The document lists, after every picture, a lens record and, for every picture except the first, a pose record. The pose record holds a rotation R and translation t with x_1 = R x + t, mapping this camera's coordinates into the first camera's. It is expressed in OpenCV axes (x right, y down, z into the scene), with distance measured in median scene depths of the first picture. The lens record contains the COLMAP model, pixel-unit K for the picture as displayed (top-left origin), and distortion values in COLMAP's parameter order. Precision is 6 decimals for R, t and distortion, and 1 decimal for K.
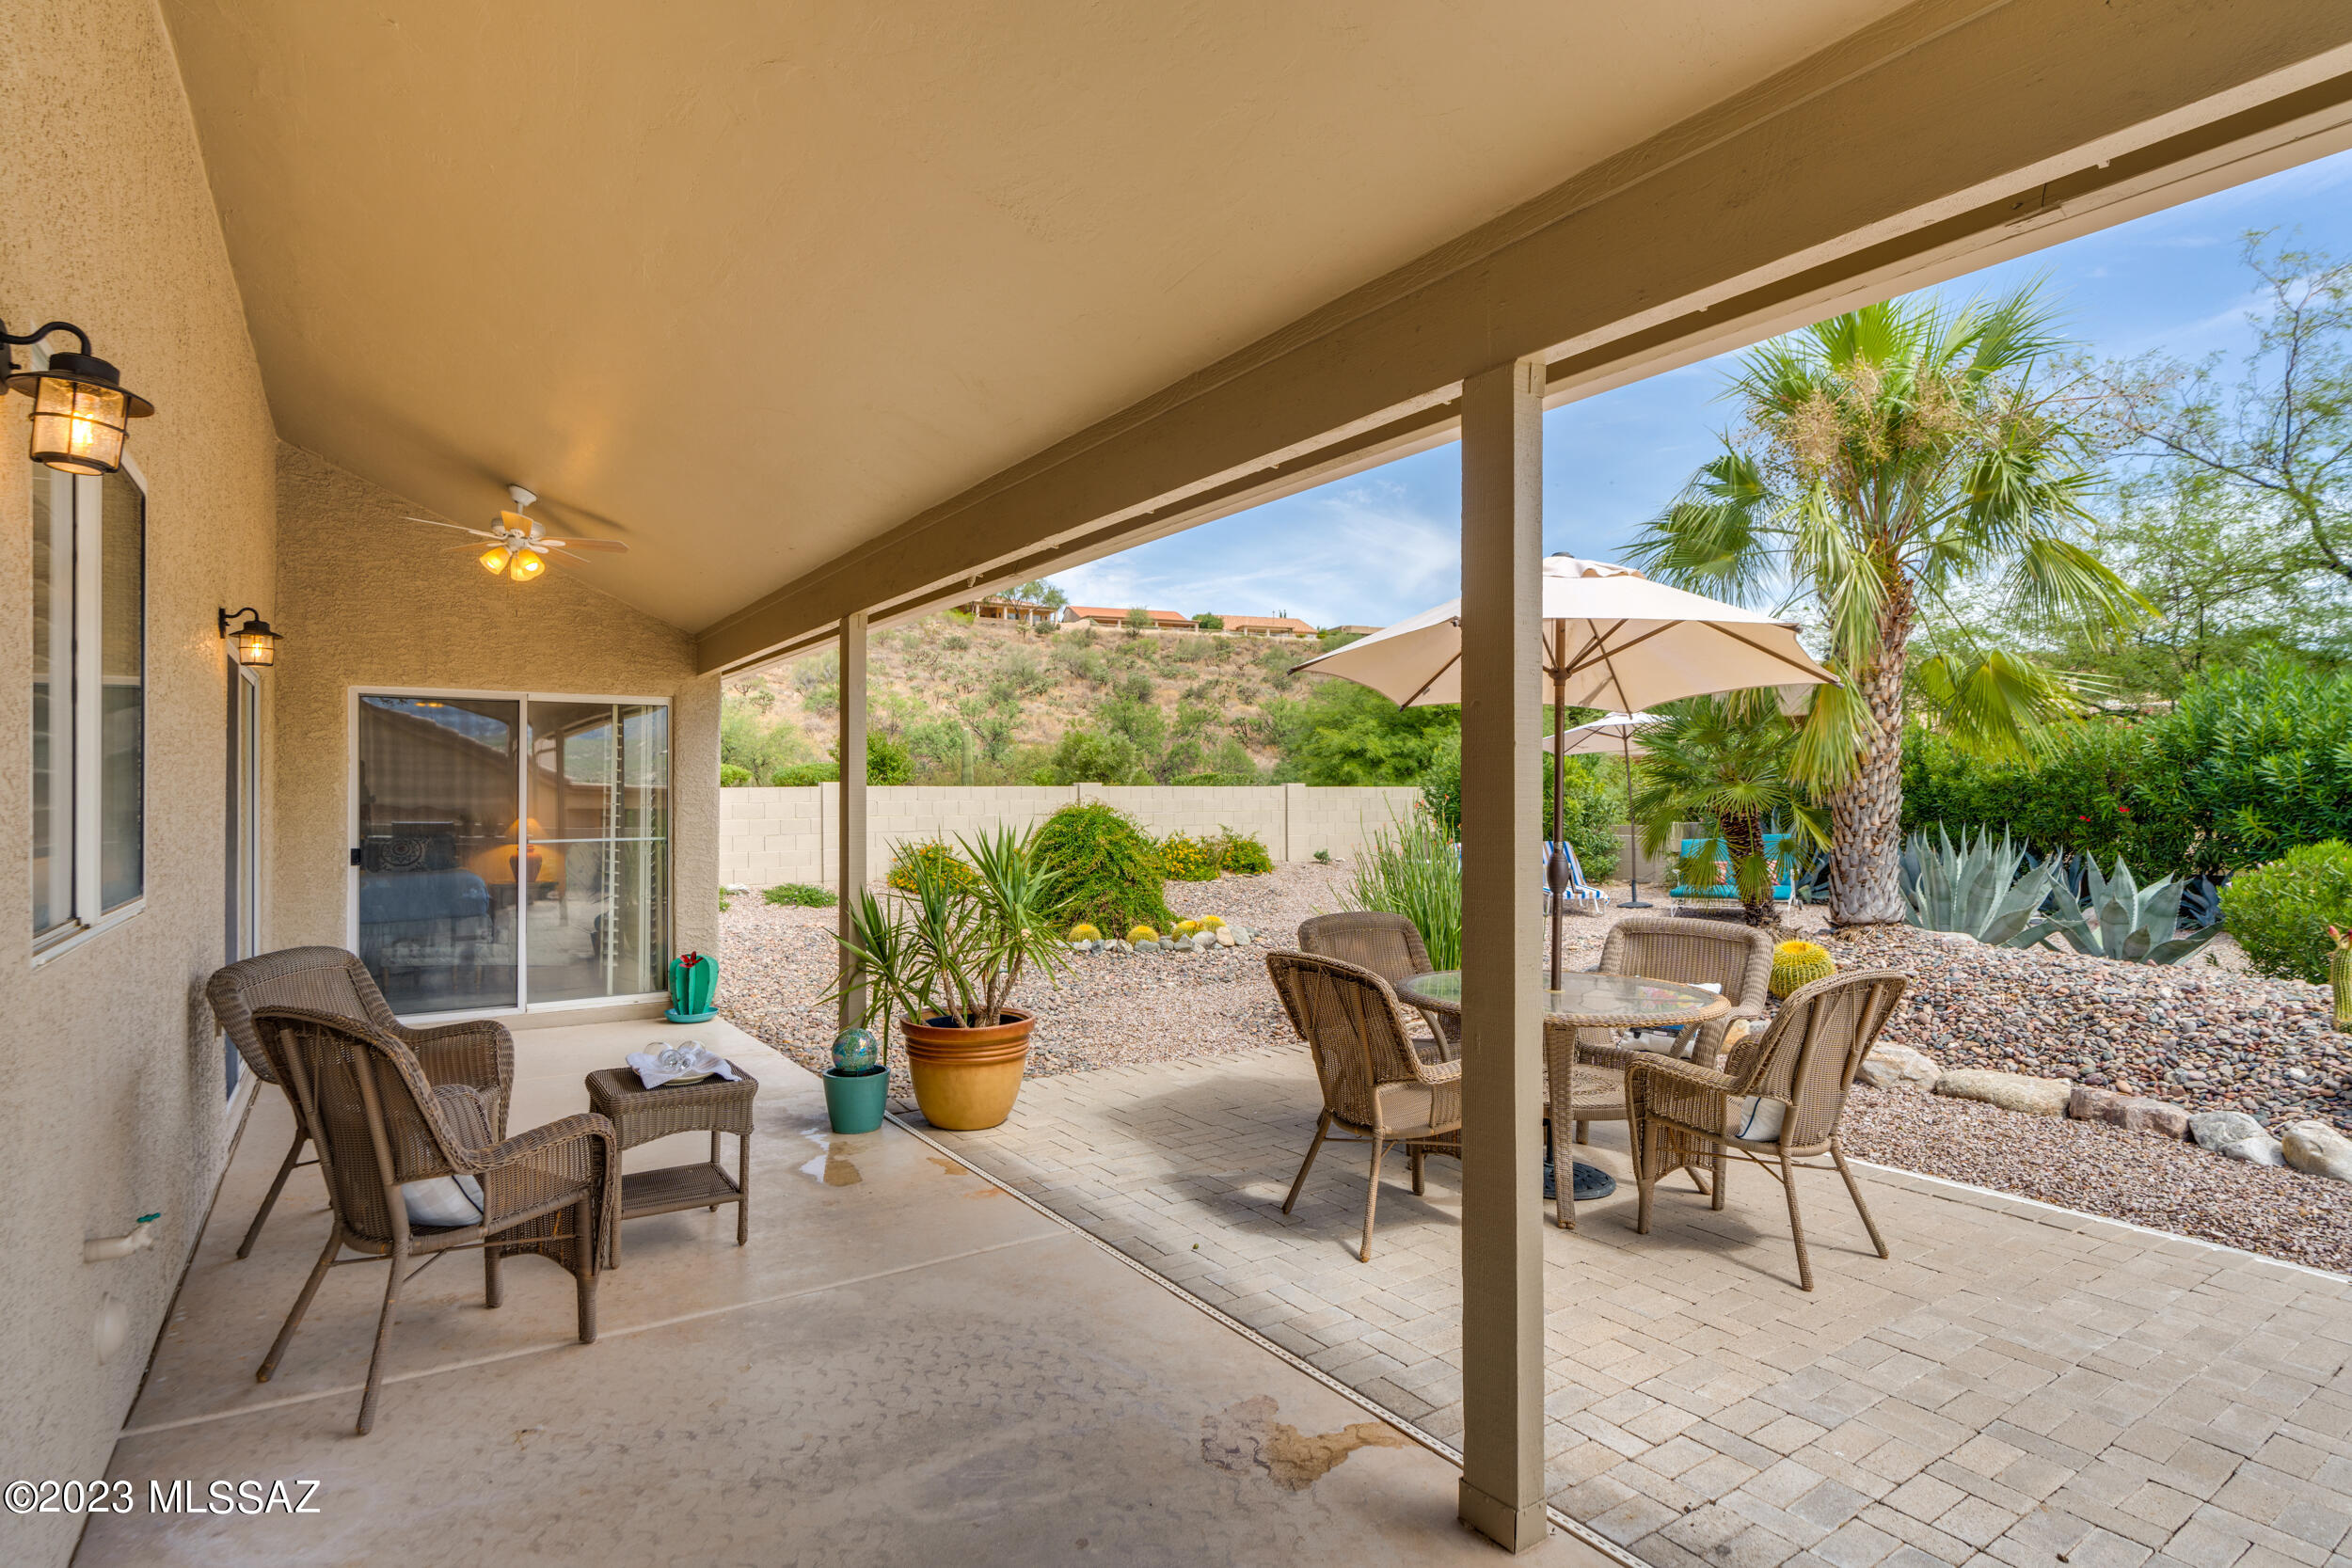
lens RADIAL K [[1292.2, 0, 1176.0], [0, 1292.2, 784.0], [0, 0, 1]] dist [0.003005, 0.012451]
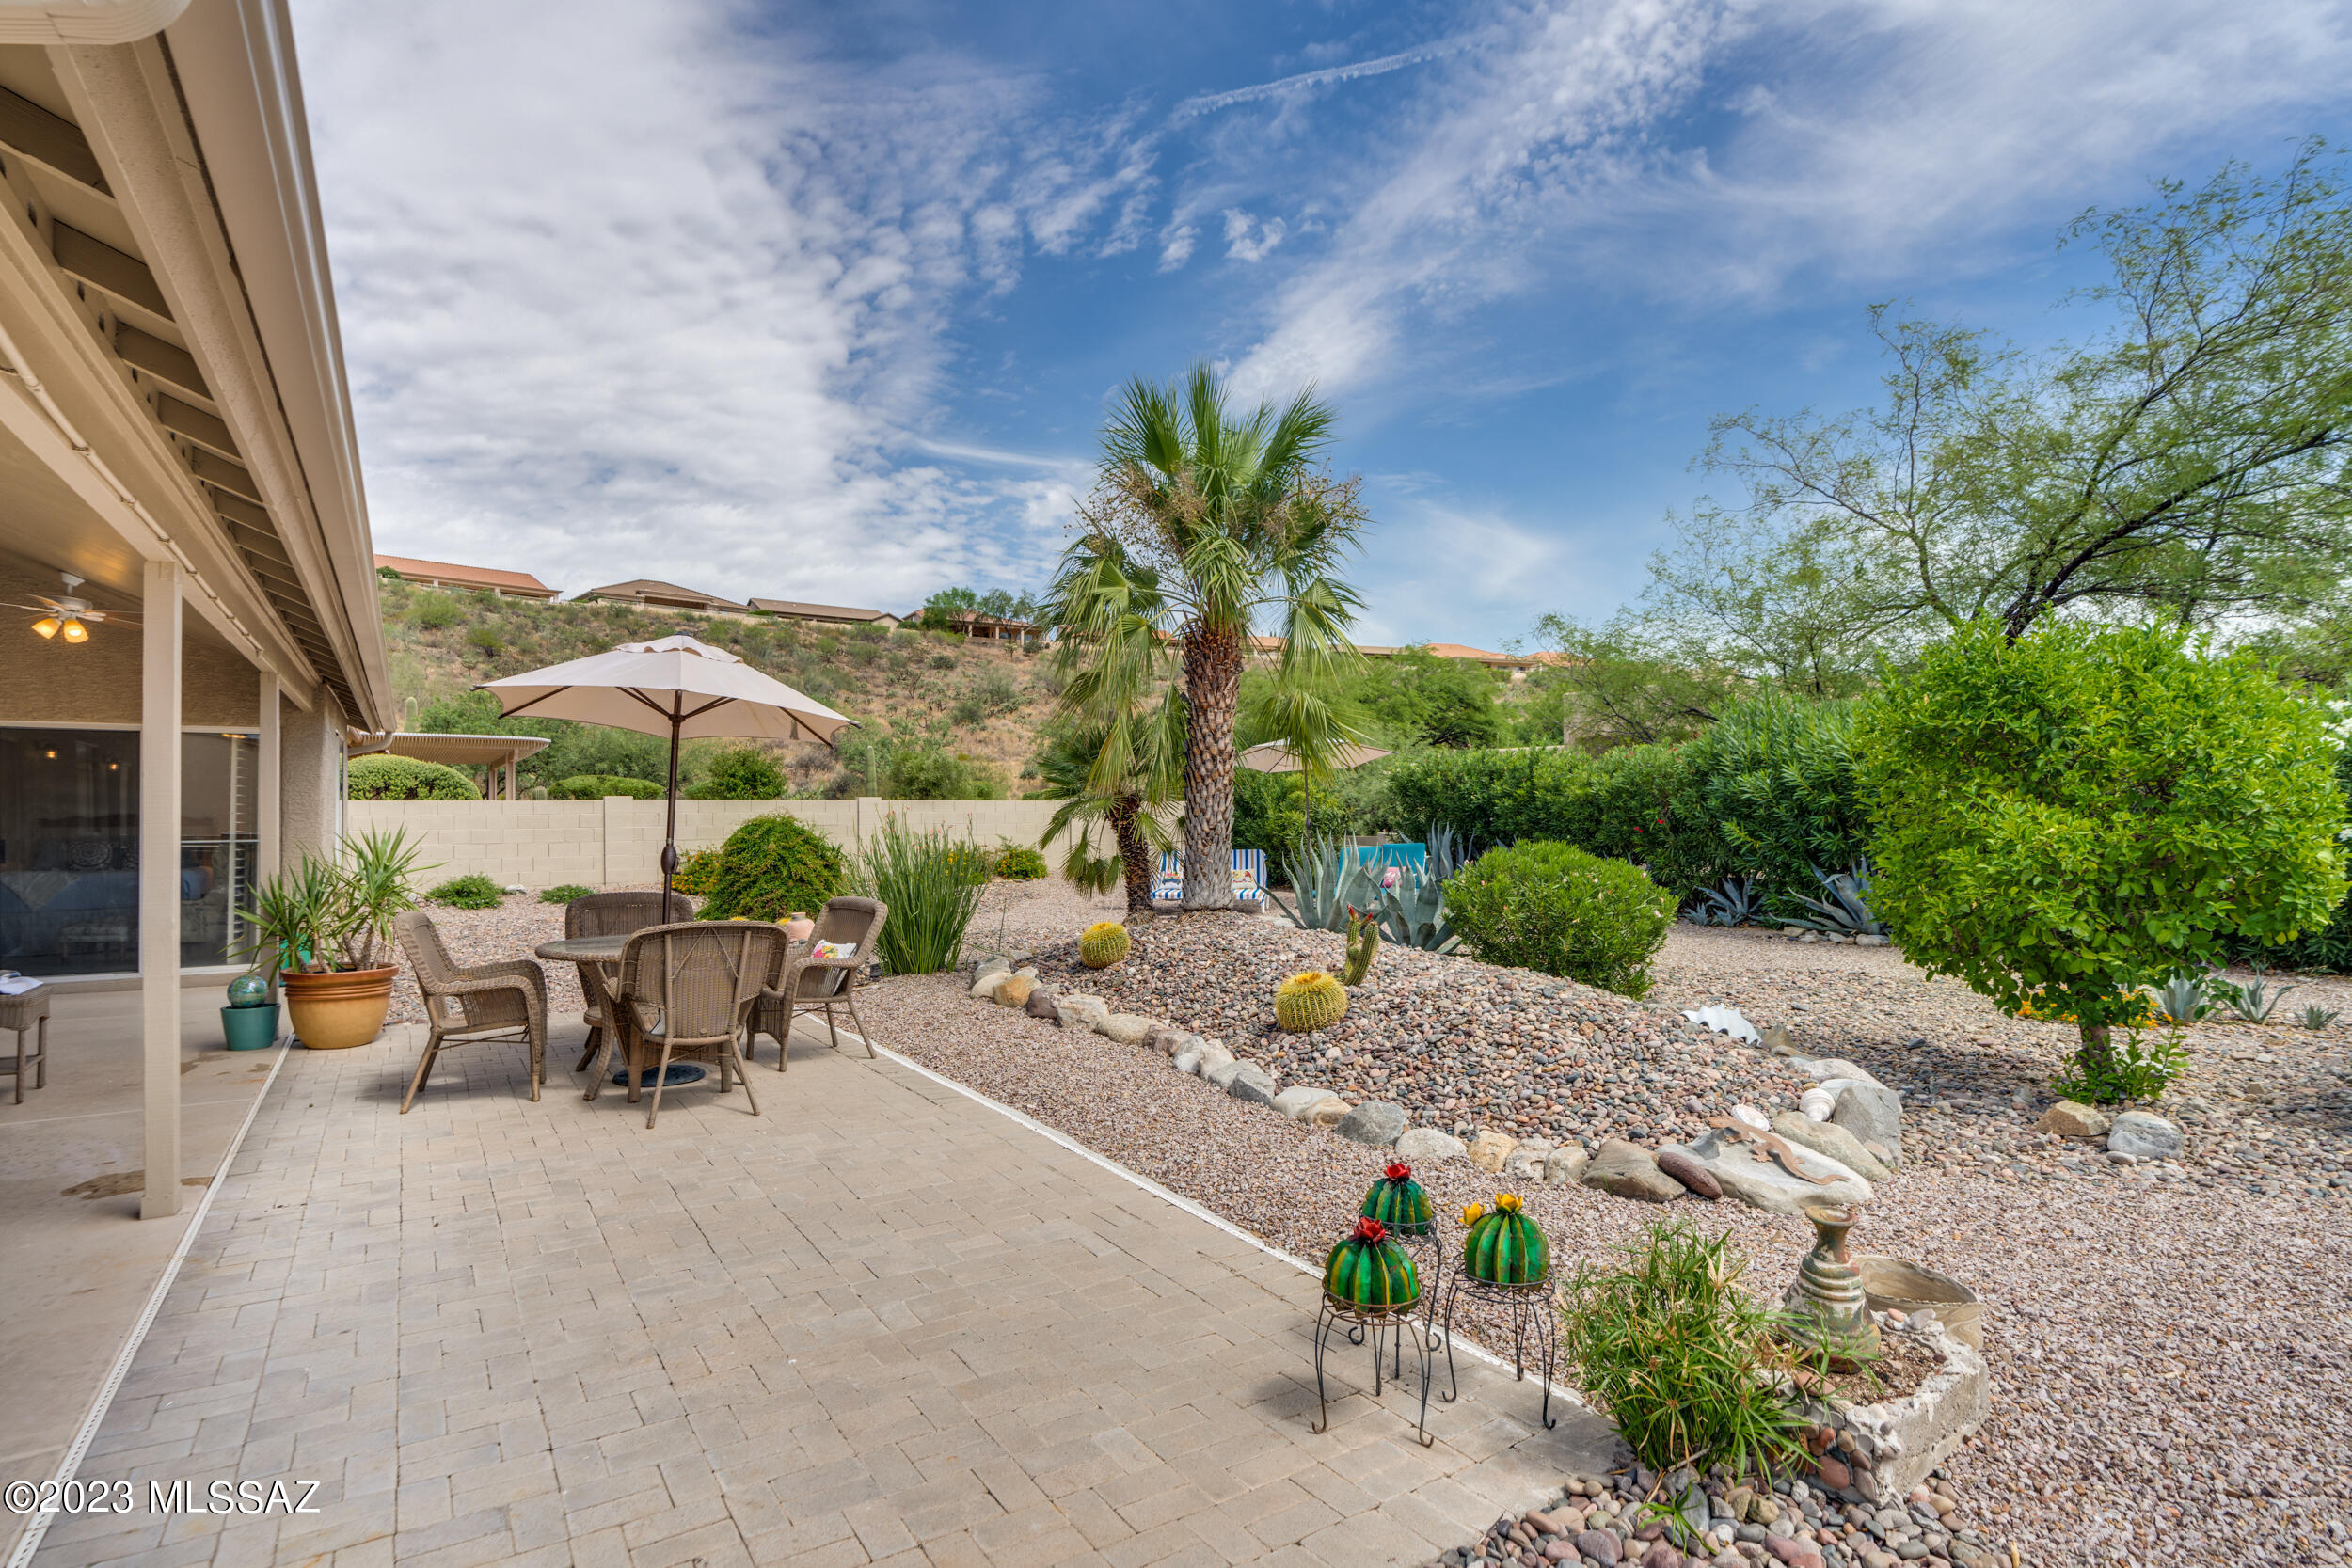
lens RADIAL K [[1275.7, 0, 1168.6], [0, 1275.7, 800.5], [0, 0, 1]] dist [-0.003325, 0.000656]
pose [[0.999719, 0.001253, -0.023684, 0.207962], [-0.001223, 0.999998, 0.001273, 0.000432], [0.023685, -0.001244, 0.999719, -0.088324]]
